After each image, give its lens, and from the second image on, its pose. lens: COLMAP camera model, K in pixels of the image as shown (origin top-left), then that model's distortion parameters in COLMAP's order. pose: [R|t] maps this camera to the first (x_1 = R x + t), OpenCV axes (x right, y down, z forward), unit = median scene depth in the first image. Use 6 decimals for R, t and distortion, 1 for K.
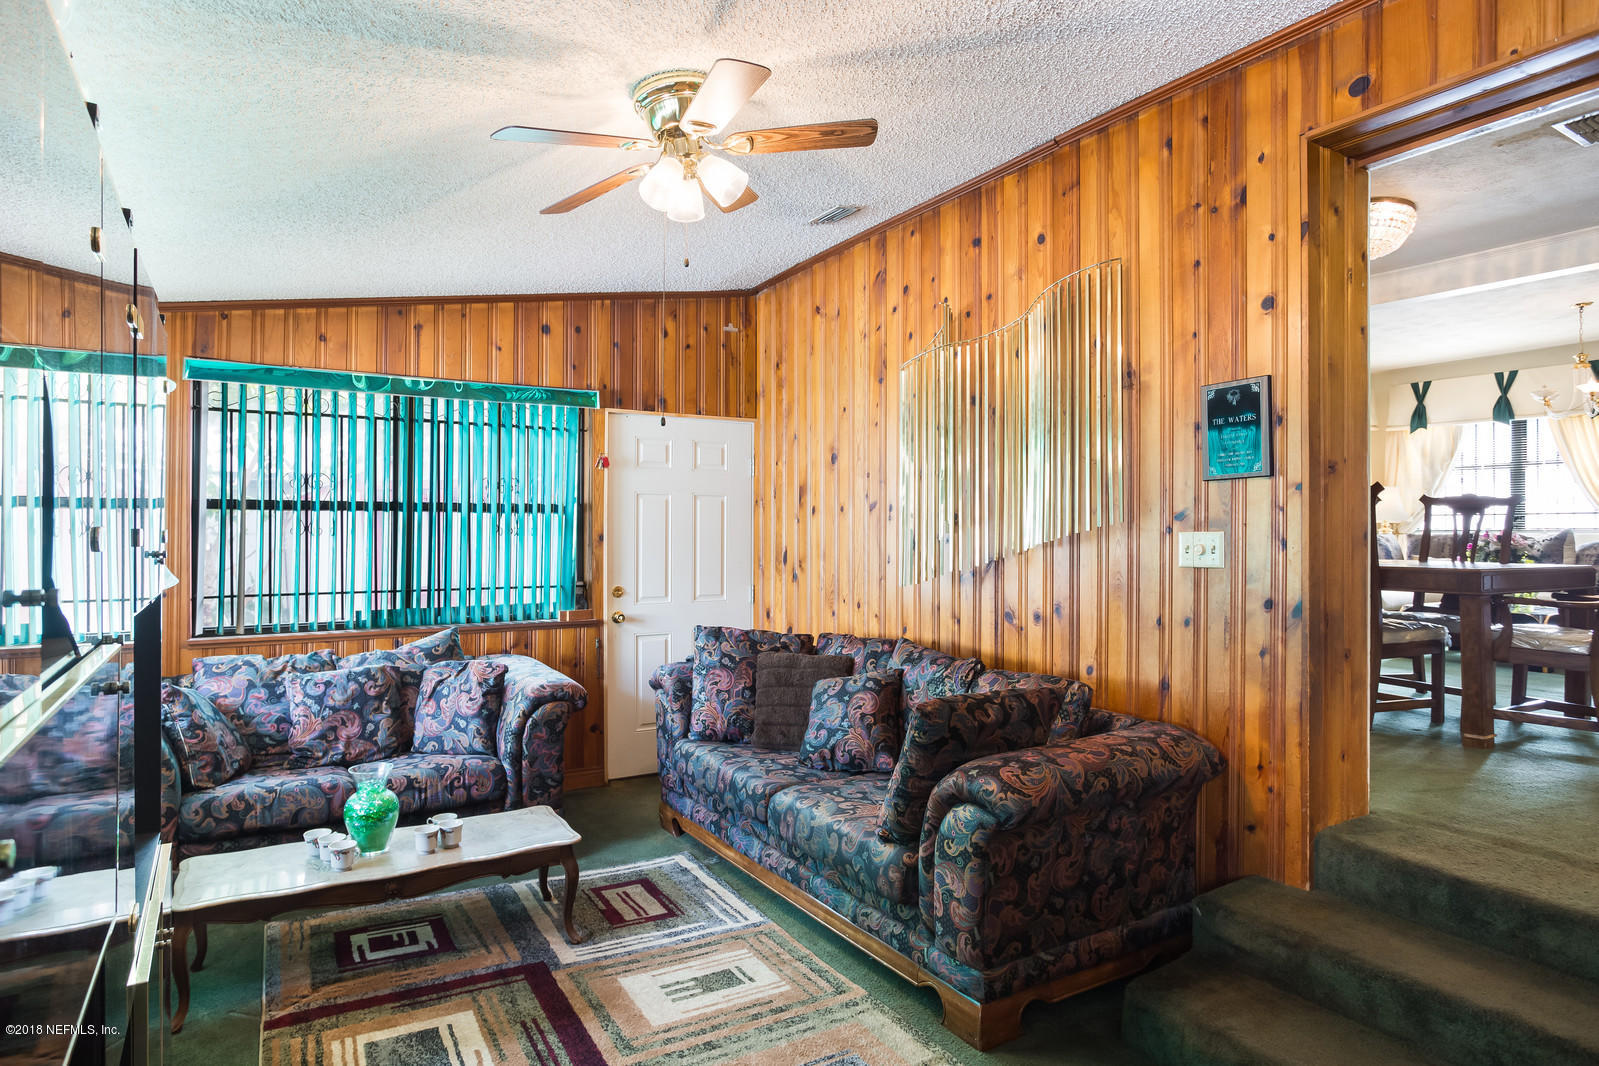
lens RADIAL K [[925.8, 0, 794.8], [0, 925.8, 532.9], [0, 0, 1]] dist [0.001113, 0.000332]
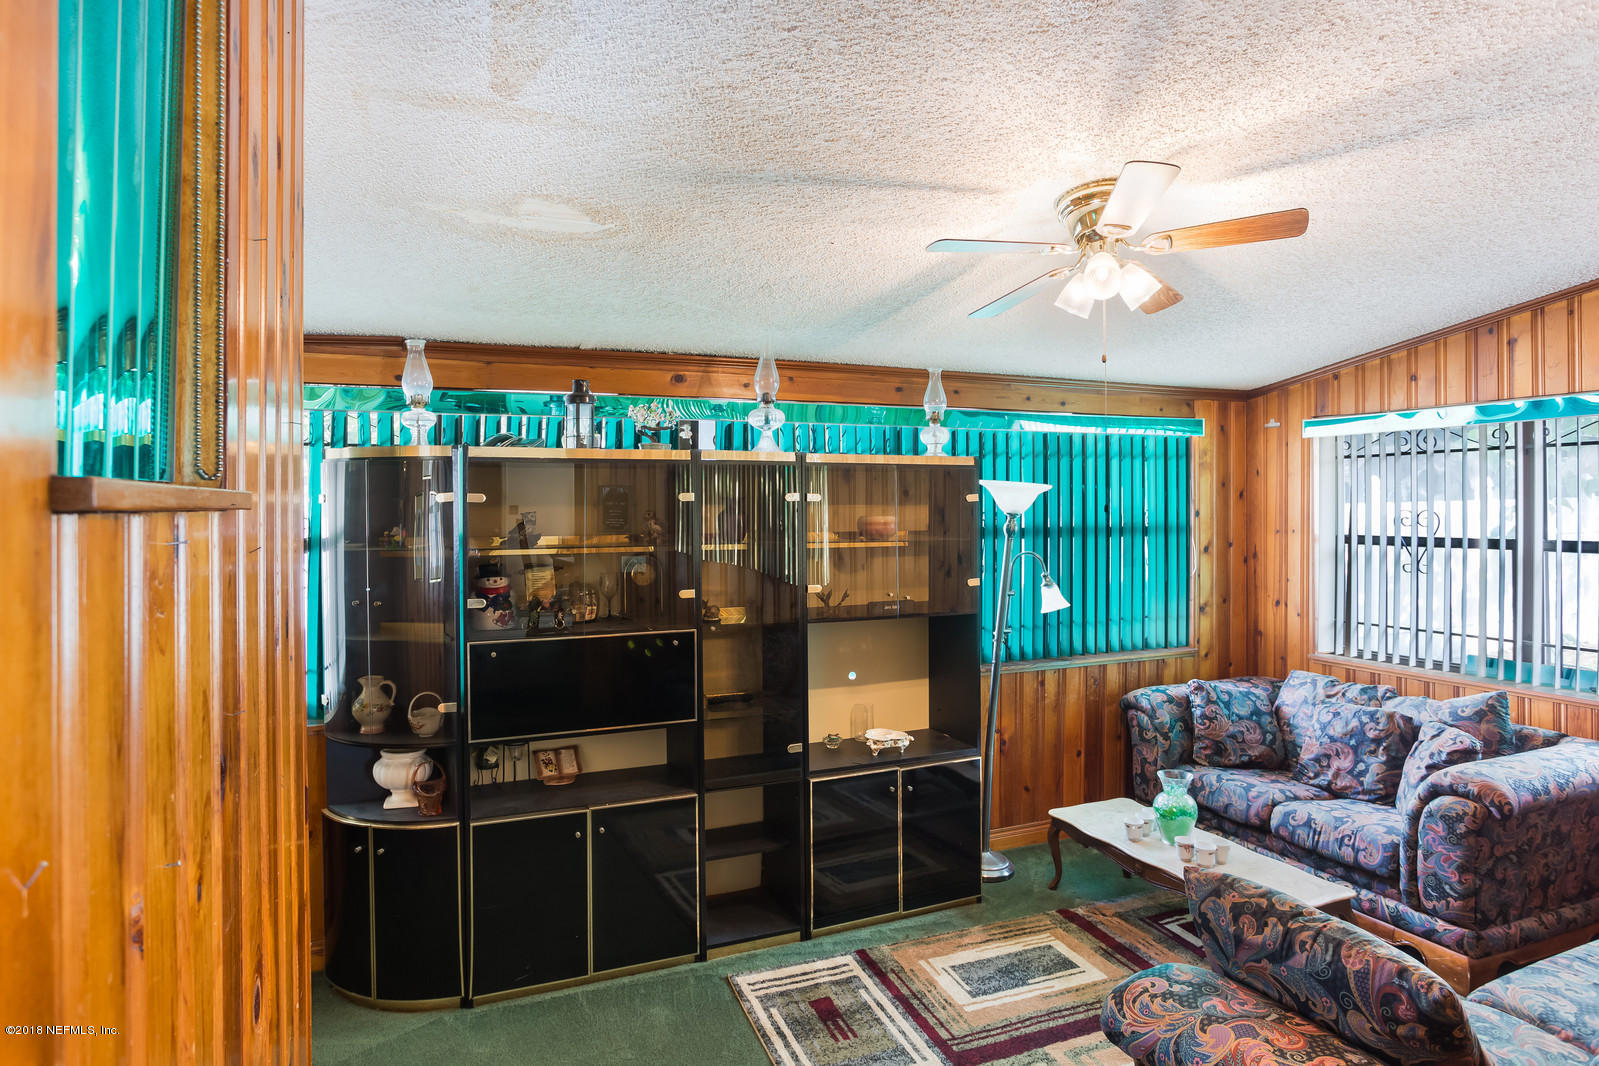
lens RADIAL K [[925.8, 0, 796.8], [0, 925.8, 518.9], [0, 0, 1]] dist [0.001113, 0.000332]
pose [[-0.144633, 0.012355, -0.989408, 0.652575], [0.004214, 0.999921, 0.011870, -0.080317], [0.989476, -0.002452, -0.144674, 0.539087]]
